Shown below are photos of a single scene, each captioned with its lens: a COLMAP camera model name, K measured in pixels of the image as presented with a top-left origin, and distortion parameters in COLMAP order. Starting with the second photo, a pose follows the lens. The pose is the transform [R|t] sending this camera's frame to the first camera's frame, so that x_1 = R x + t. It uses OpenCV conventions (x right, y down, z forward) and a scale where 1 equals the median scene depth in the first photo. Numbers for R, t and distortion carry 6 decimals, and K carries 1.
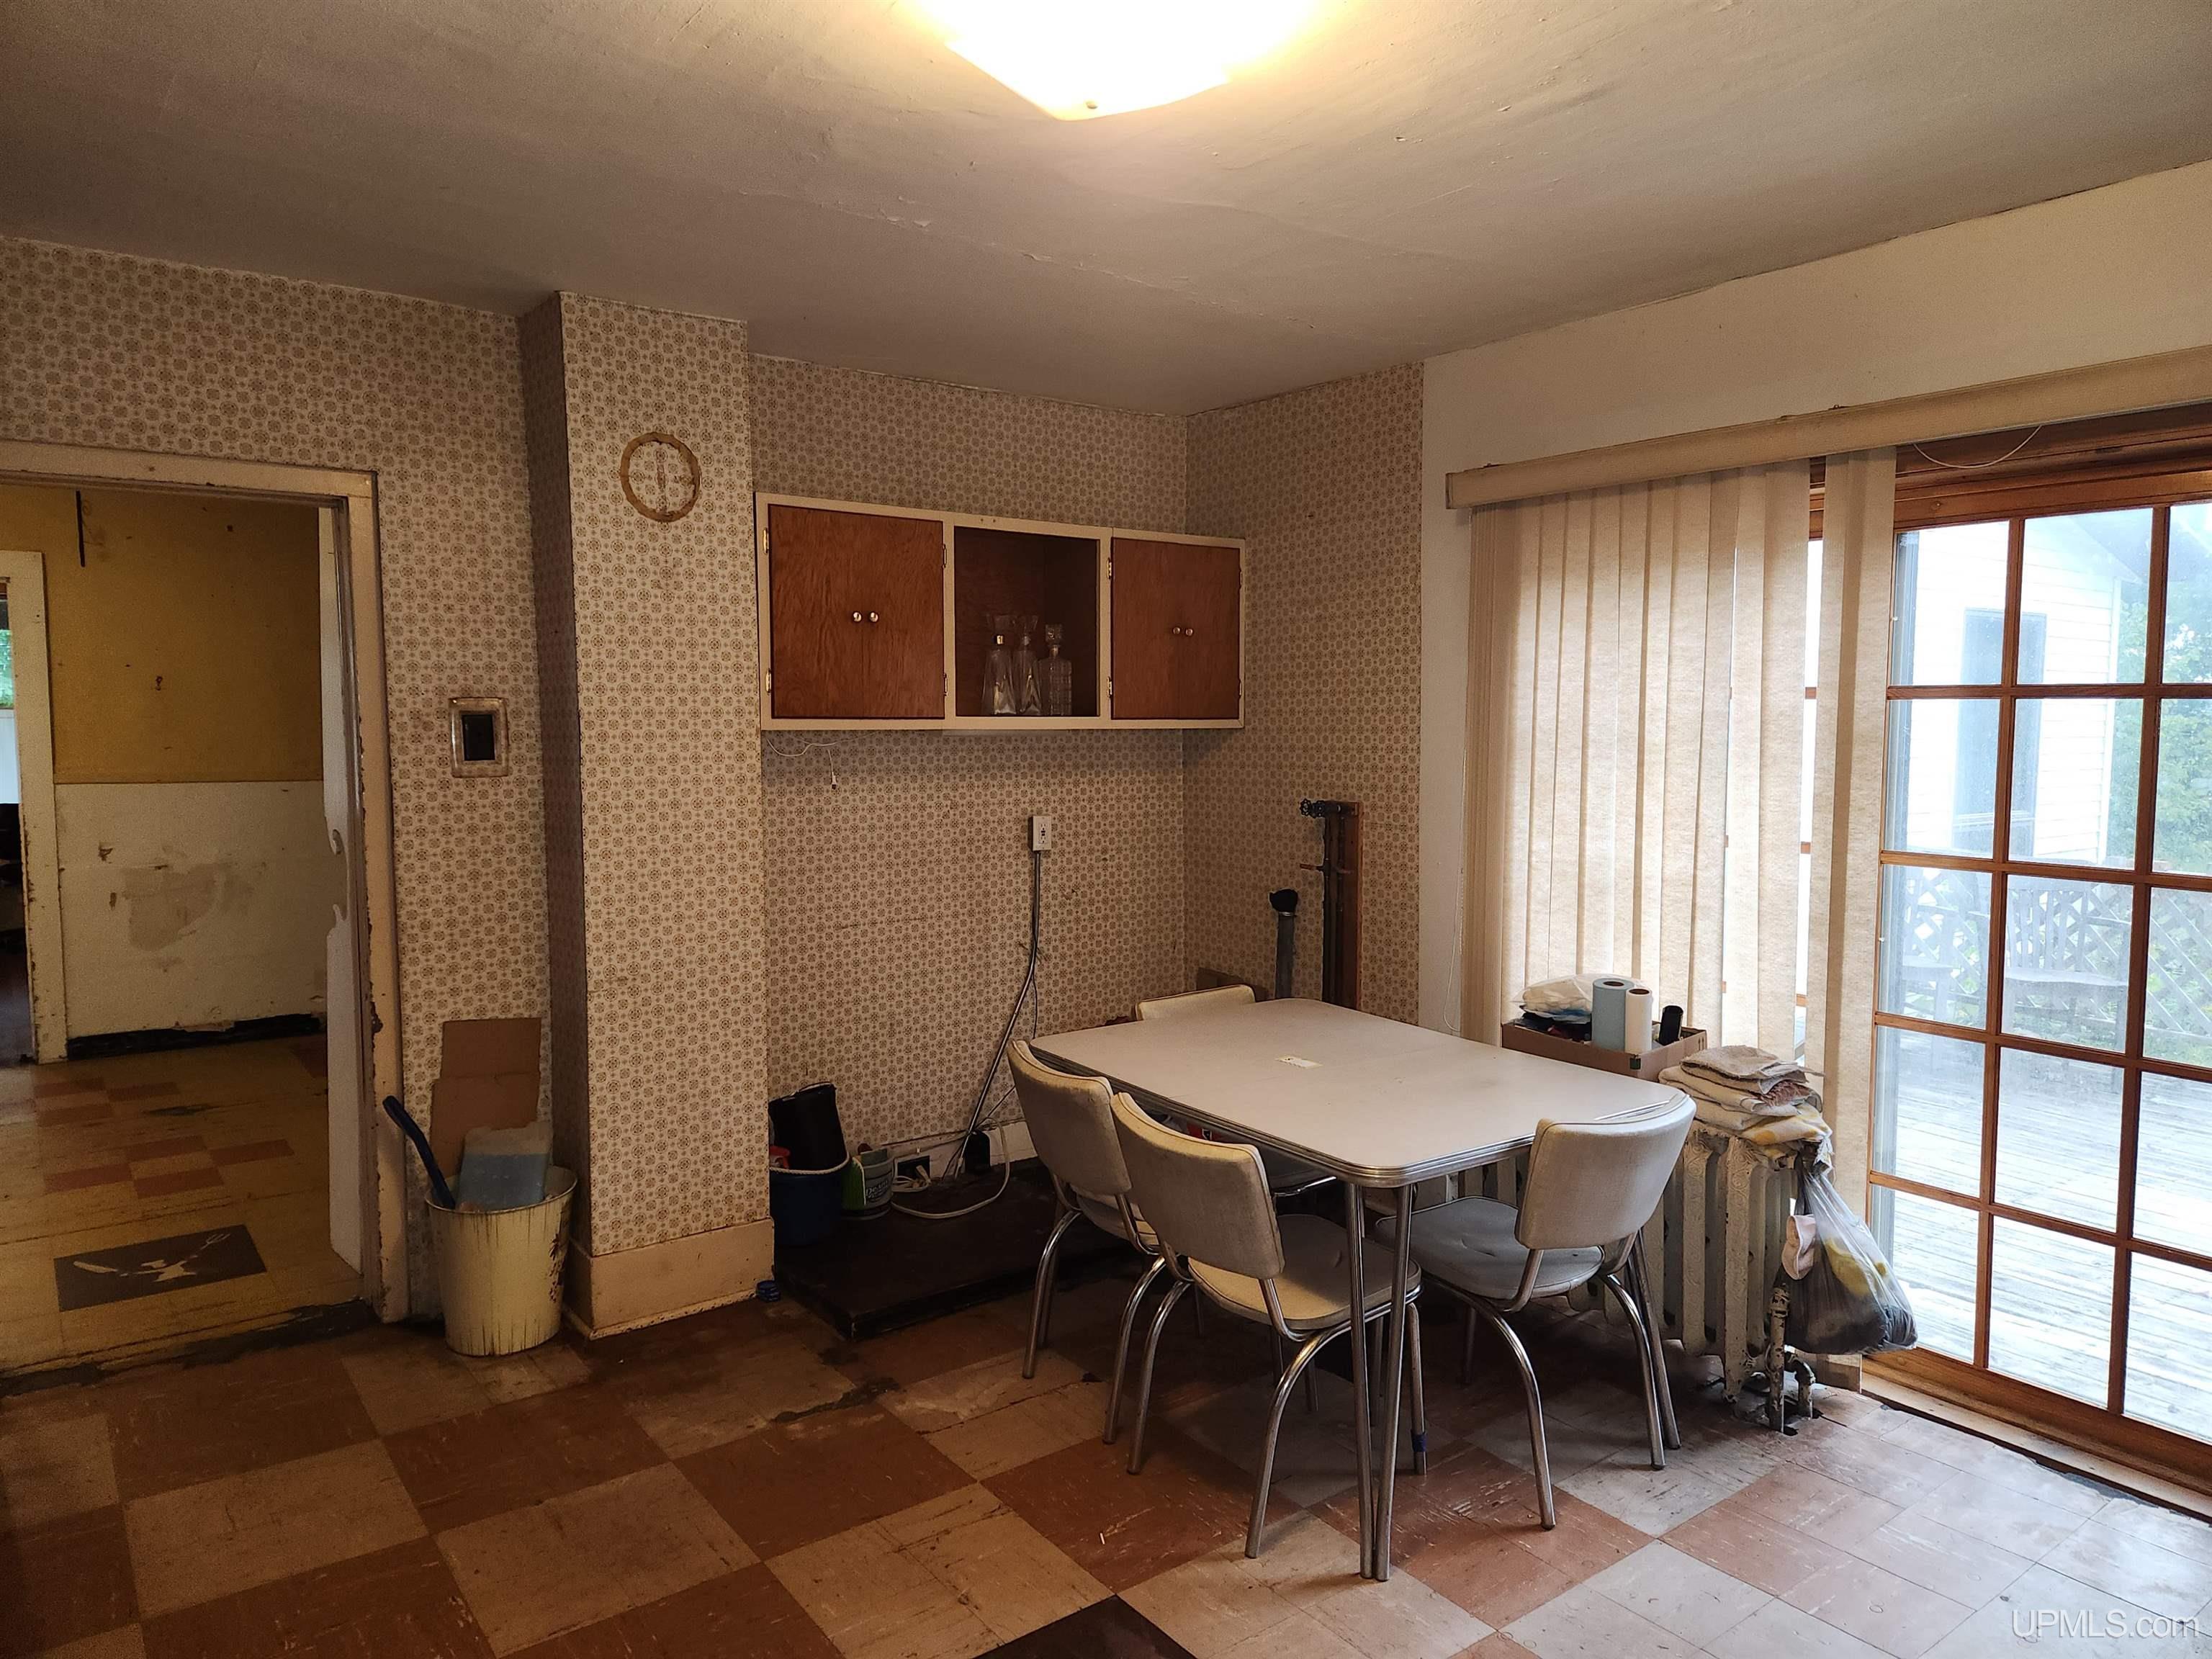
lens RADIAL K [[1477.3, 0, 1091.0], [0, 1477.3, 819.8], [0, 0, 1]] dist [0.074939, -0.065466]
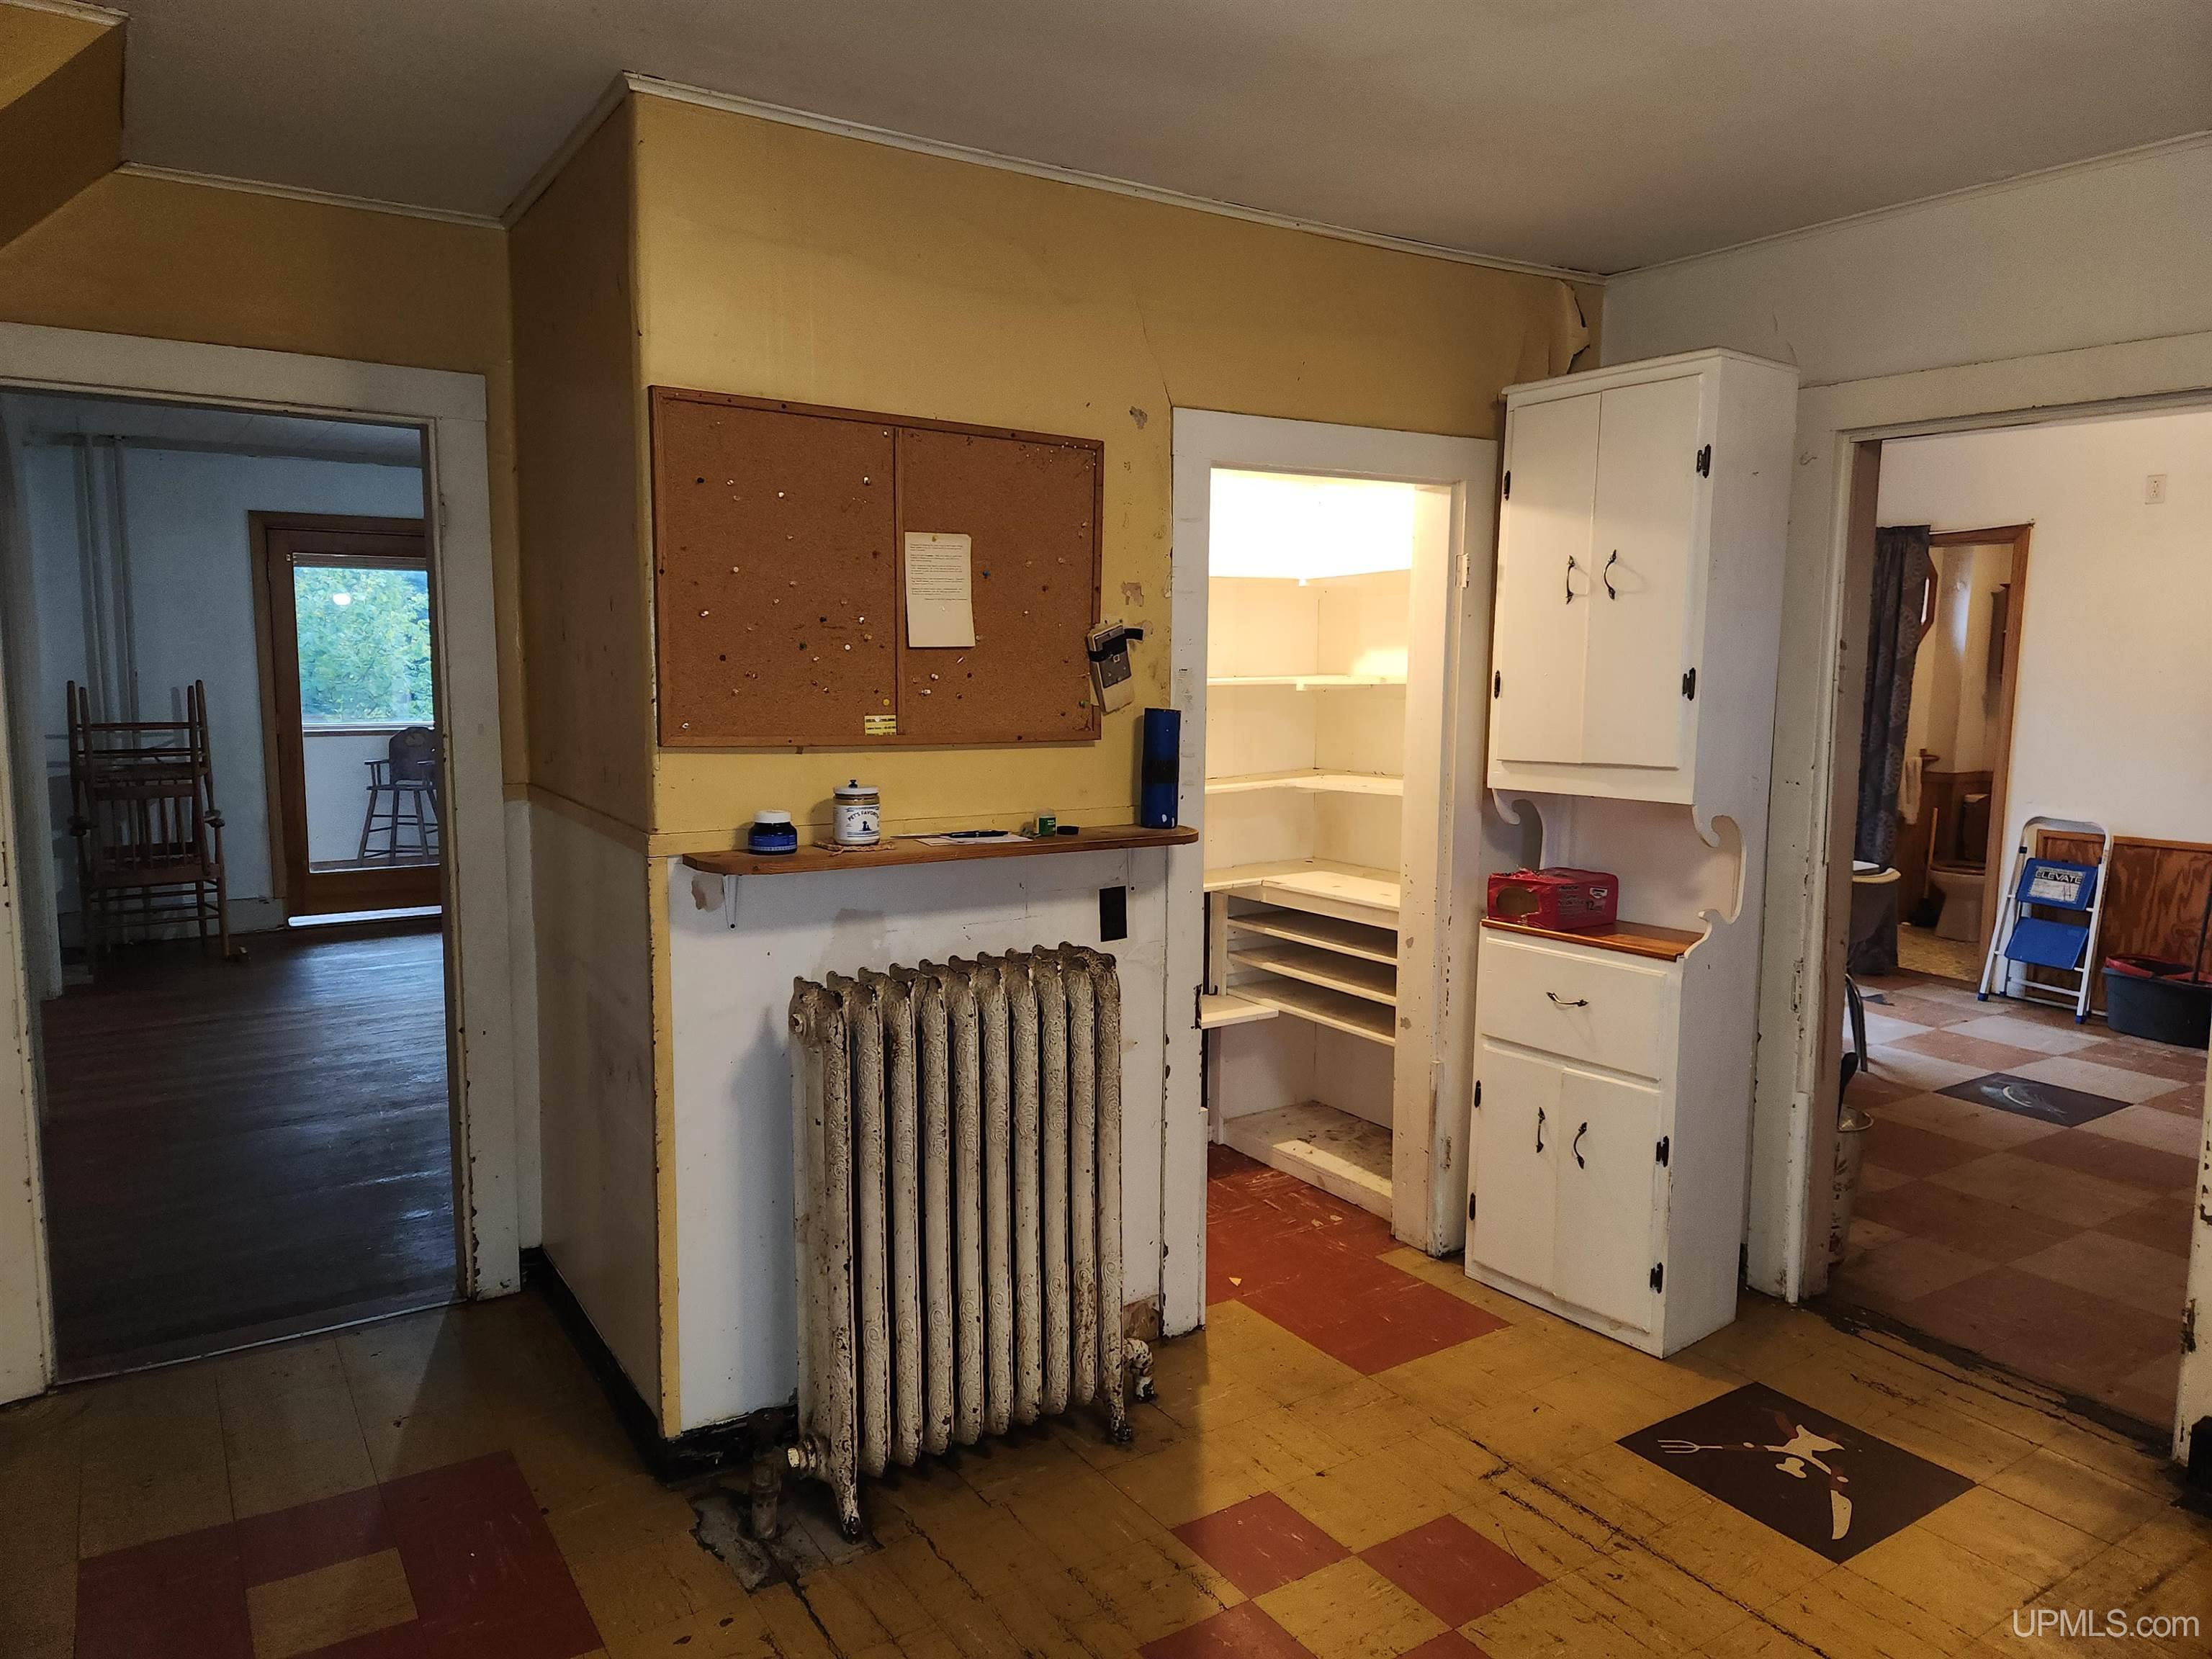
lens RADIAL K [[1477.3, 0, 1097.7], [0, 1477.3, 823.5], [0, 0, 1]] dist [0.074939, -0.065466]
pose [[0.053400, -0.122058, 0.991085, -1.513775], [0.067087, 0.990698, 0.118396, -0.123645], [-0.996317, 0.060167, 0.061092, 1.474515]]
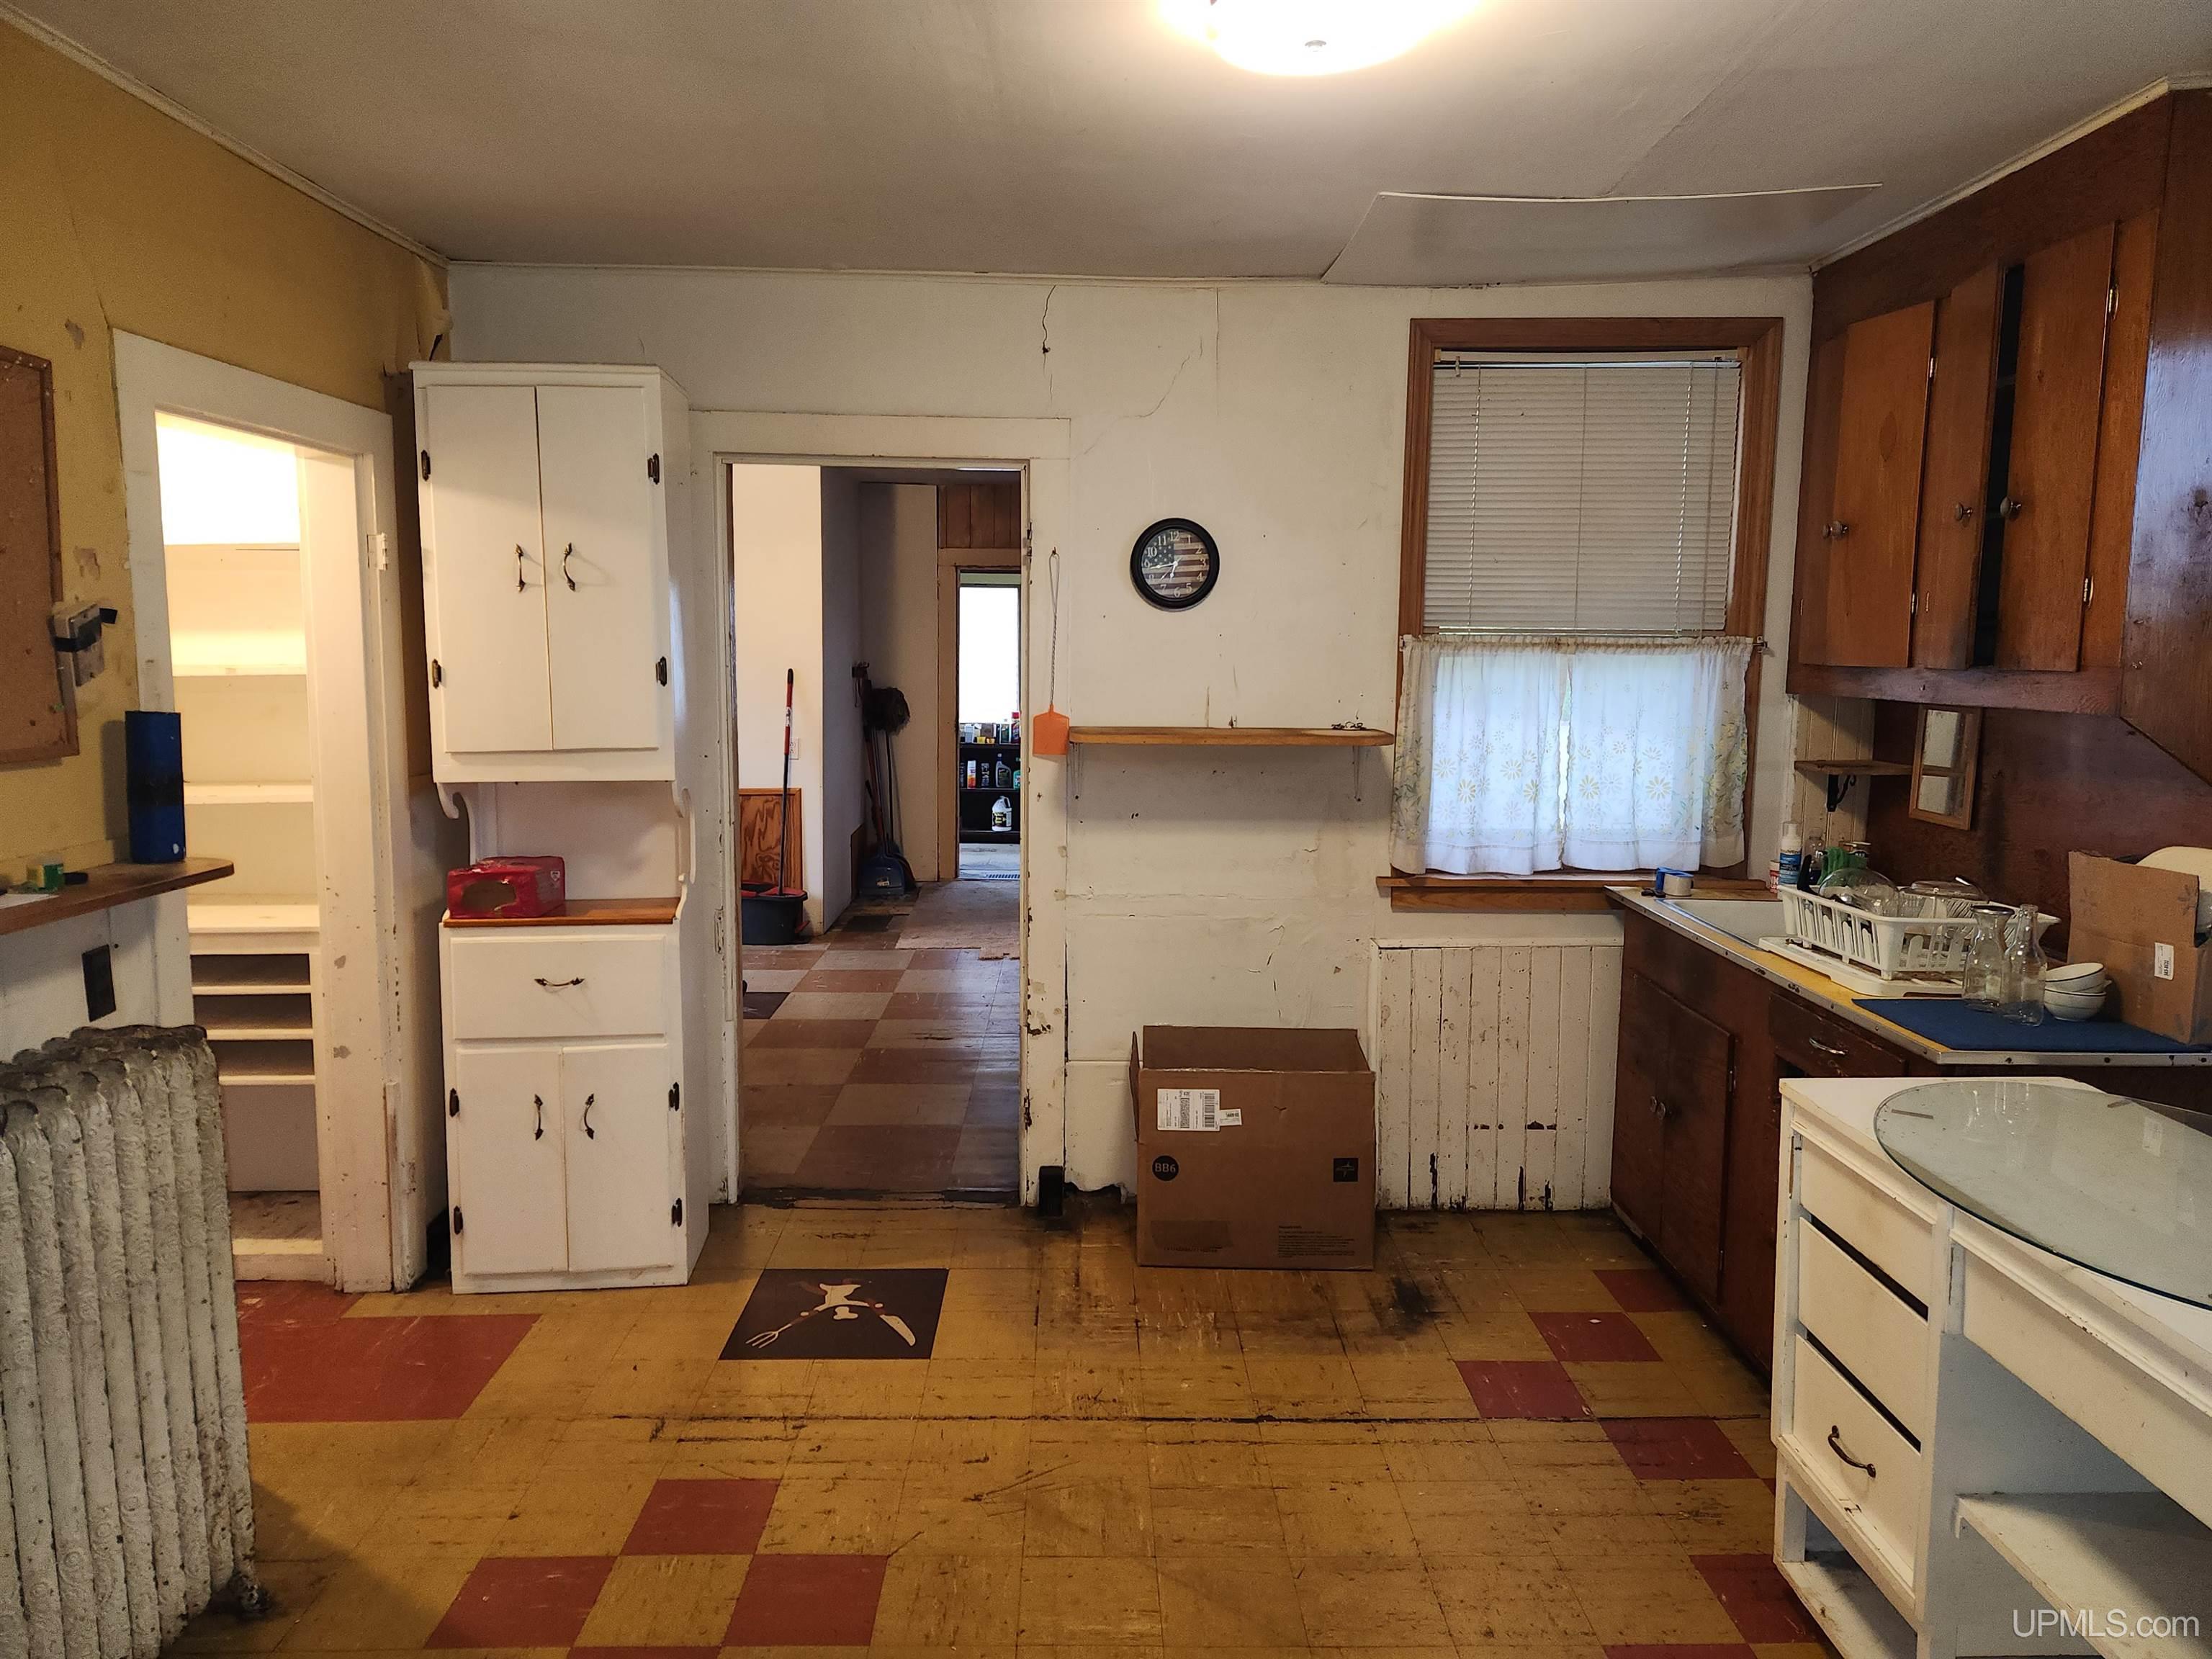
lens RADIAL K [[1477.3, 0, 1090.0], [0, 1477.3, 821.2], [0, 0, 1]] dist [0.074939, -0.065466]
pose [[-0.811389, -0.078608, 0.579197, -1.400456], [0.034145, 0.982849, 0.181224, -0.147368], [-0.583509, 0.166820, -0.794788, 1.804441]]
